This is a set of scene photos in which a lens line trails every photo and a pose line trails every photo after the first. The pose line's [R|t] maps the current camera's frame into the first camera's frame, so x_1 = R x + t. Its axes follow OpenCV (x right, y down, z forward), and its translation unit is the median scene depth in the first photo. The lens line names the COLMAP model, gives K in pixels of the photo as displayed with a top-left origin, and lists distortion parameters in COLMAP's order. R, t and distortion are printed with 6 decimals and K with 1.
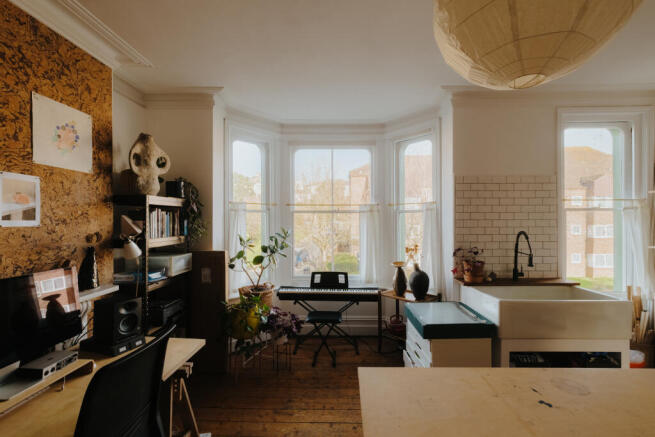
lens RADIAL K [[286.2, 0, 328.9], [0, 286.2, 222.3], [0, 0, 1]] dist [-0.002278, 0.000100]
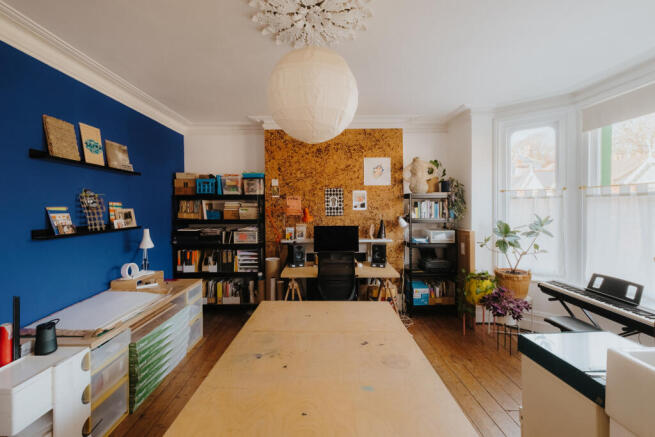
lens RADIAL K [[286.2, 0, 323.7], [0, 286.2, 207.9], [0, 0, 1]] dist [-0.002278, 0.000100]
pose [[0.032870, 0.005543, -0.999444, 1.154412], [0.002058, 0.999982, 0.005614, -0.015481], [0.999458, -0.002242, 0.032858, 0.409713]]
